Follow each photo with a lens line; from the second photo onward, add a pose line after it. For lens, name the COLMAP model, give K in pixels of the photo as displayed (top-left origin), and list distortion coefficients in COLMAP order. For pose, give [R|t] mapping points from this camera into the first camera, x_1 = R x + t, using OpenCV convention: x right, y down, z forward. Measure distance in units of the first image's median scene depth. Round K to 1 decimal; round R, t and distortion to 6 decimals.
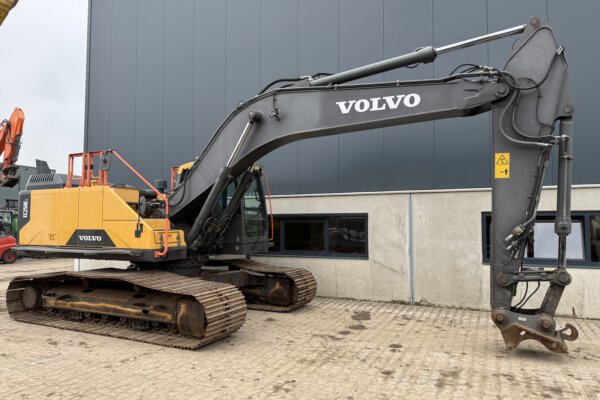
lens RADIAL K [[413.2, 0, 304.9], [0, 413.2, 200.0], [0, 0, 1]] dist [0.066444, -0.076213]
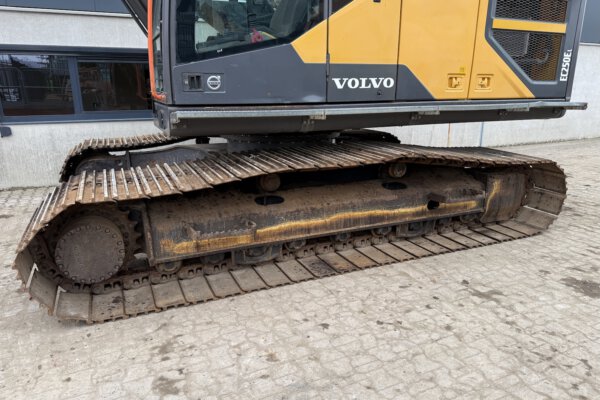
lens RADIAL K [[413.2, 0, 293.9], [0, 413.2, 200.2], [0, 0, 1]] dist [0.066444, -0.076213]
pose [[0.644792, -0.199887, 0.737759, -0.837553], [-0.039348, 0.955241, 0.293201, 0.080575], [-0.763345, -0.218084, 0.608066, 0.696981]]
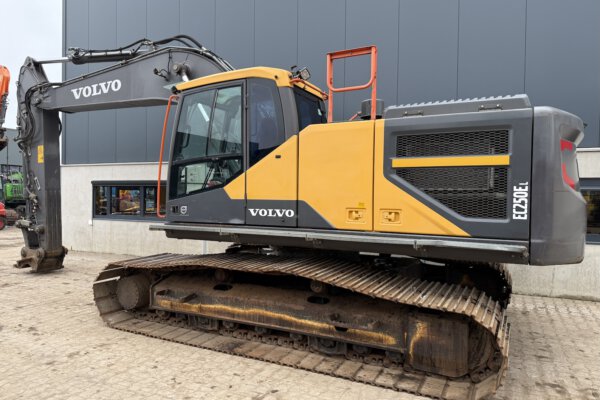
lens RADIAL K [[413.2, 0, 296.8], [0, 413.2, 204.8], [0, 0, 1]] dist [0.066444, -0.076213]
pose [[0.999892, 0.011607, -0.009003, -0.392139], [-0.010855, 0.996773, 0.079540, 0.028696], [0.009897, -0.079434, 0.996791, 0.342514]]
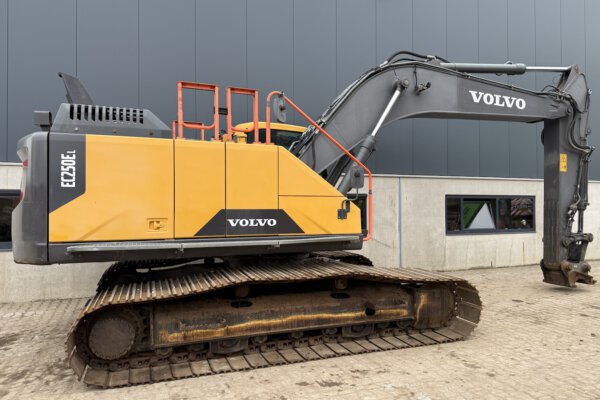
lens RADIAL K [[413.2, 0, 290.0], [0, 413.2, 198.4], [0, 0, 1]] dist [0.066444, -0.076213]
pose [[0.694475, 0.014376, 0.719373, -0.924603], [-0.038729, 0.999098, 0.017422, 0.040089], [-0.718474, -0.039960, 0.694405, 0.507640]]
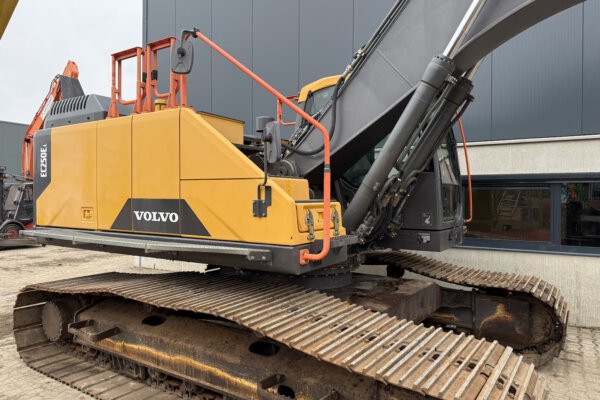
lens RADIAL K [[413.2, 0, 308.4], [0, 413.2, 197.3], [0, 0, 1]] dist [0.066444, -0.076213]
pose [[0.993328, 0.005998, -0.115168, -0.276362], [0.000555, 0.998387, 0.056778, 0.040939], [0.115323, -0.056464, 0.991722, 0.531560]]
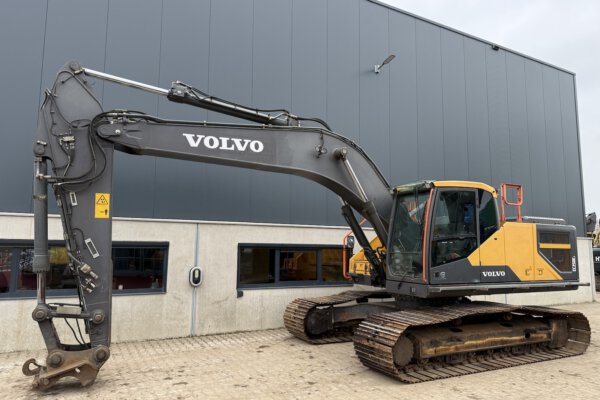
lens RADIAL K [[413.2, 0, 289.3], [0, 413.2, 209.1], [0, 0, 1]] dist [0.066444, -0.076213]
pose [[0.602225, 0.087350, 0.793533, -1.507464], [-0.052897, 0.996178, -0.069513, 0.030818], [-0.796572, -0.000113, 0.604544, 0.728644]]
